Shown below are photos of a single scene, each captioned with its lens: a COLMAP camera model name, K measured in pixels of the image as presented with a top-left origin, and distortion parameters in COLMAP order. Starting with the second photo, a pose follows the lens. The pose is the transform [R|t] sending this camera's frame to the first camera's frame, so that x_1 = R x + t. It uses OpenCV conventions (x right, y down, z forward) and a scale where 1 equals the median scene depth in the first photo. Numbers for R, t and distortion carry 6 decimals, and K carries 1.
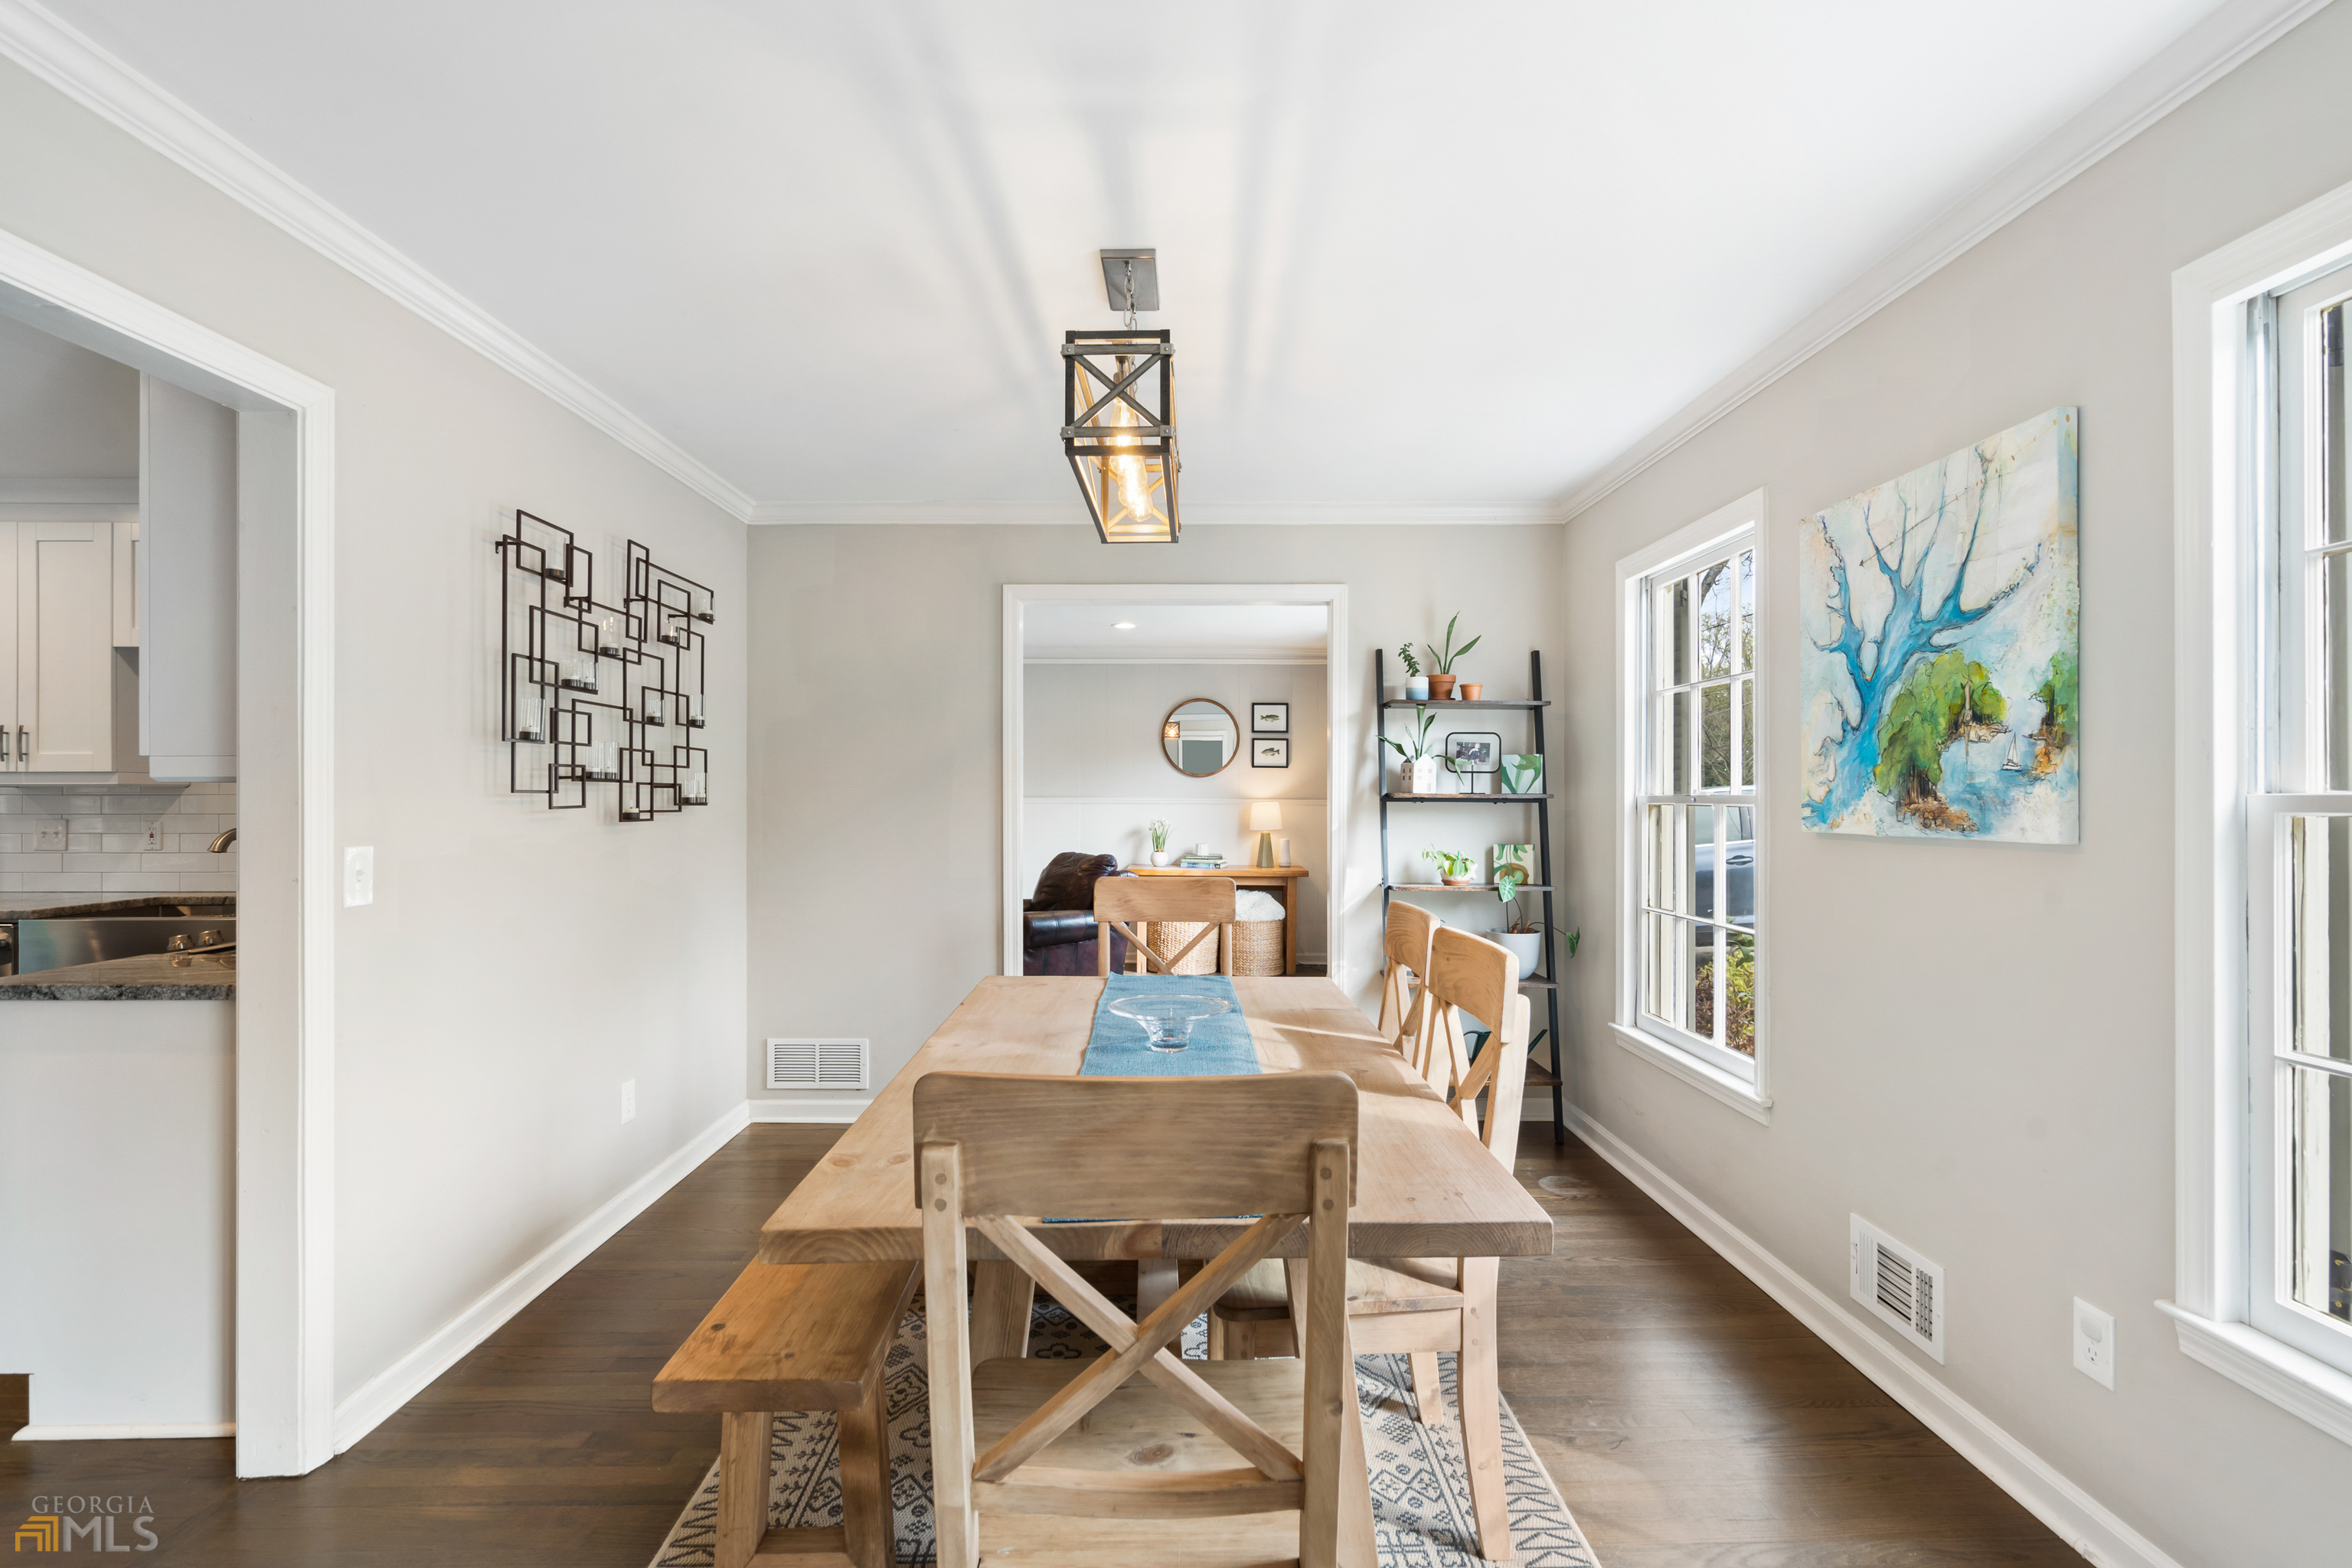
lens RADIAL K [[1083.0, 0, 1171.1], [0, 1083.0, 785.9], [0, 0, 1]] dist [-0.003099, -0.000215]
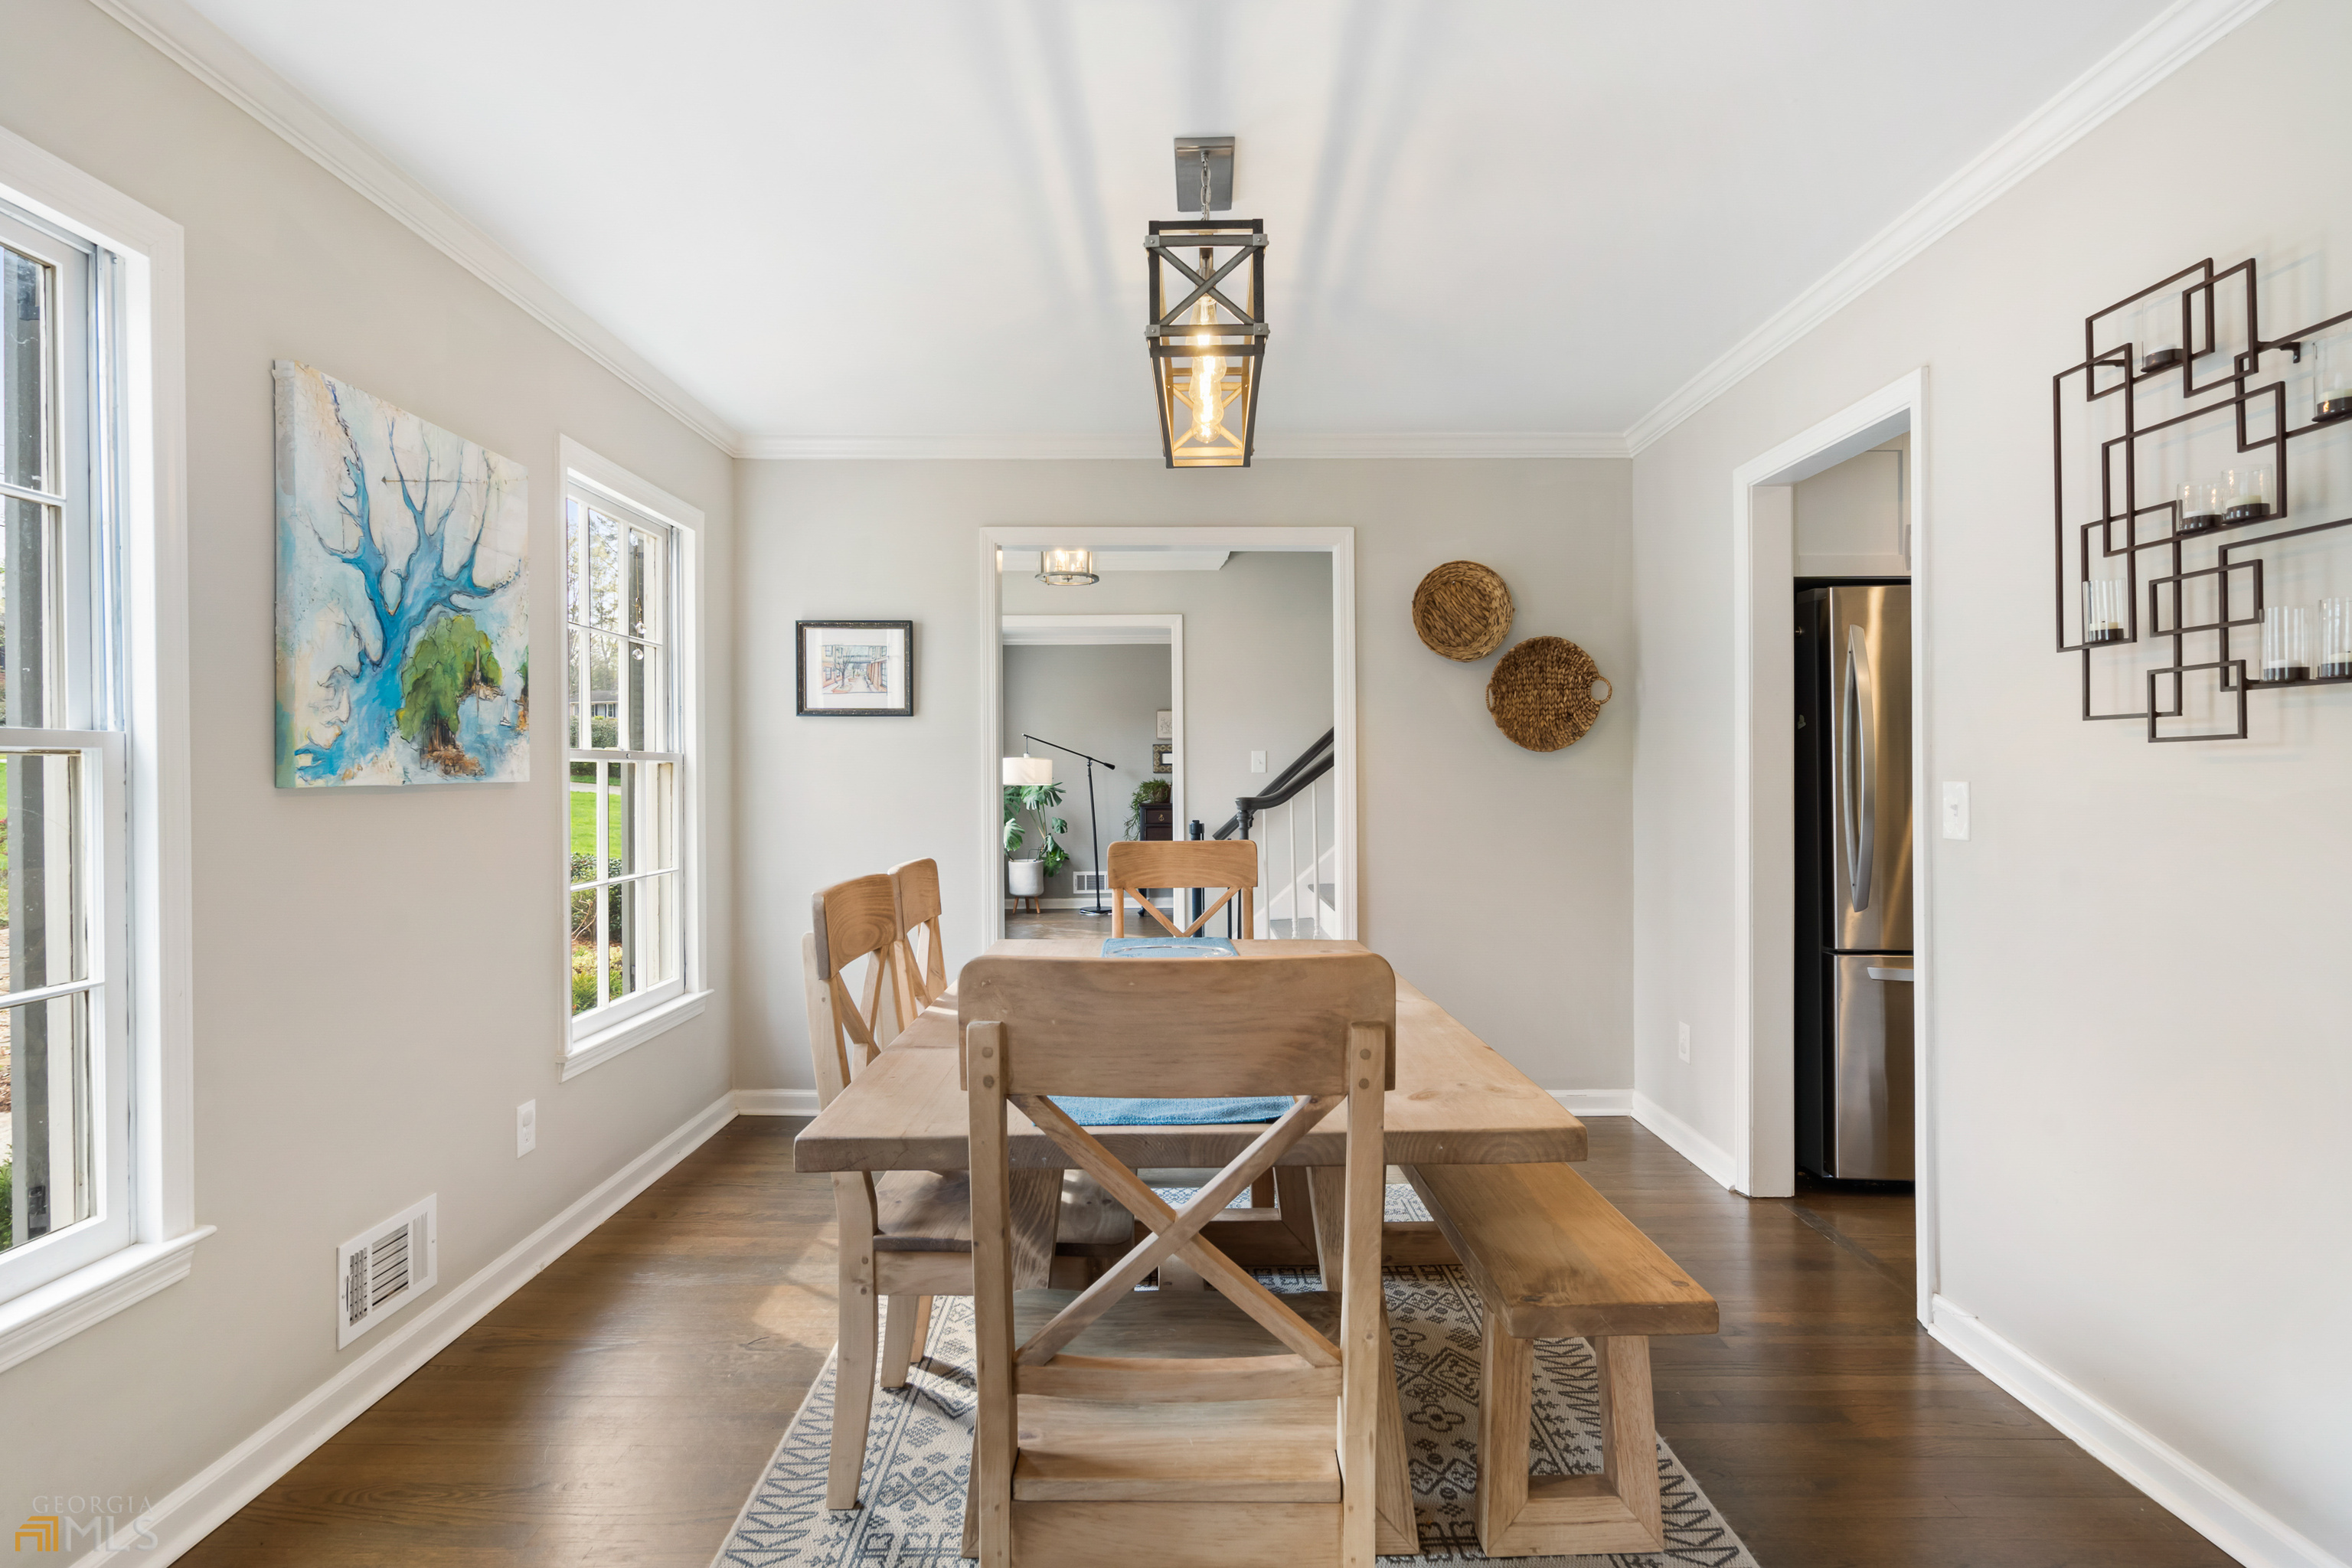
lens RADIAL K [[1083.0, 0, 1176.1], [0, 1083.0, 775.1], [0, 0, 1]] dist [-0.003099, -0.000215]
pose [[-0.999973, 0.007068, -0.001927, -0.008414], [0.007074, 0.999970, -0.003199, 0.045850], [0.001904, -0.003213, -0.999993, 1.959577]]
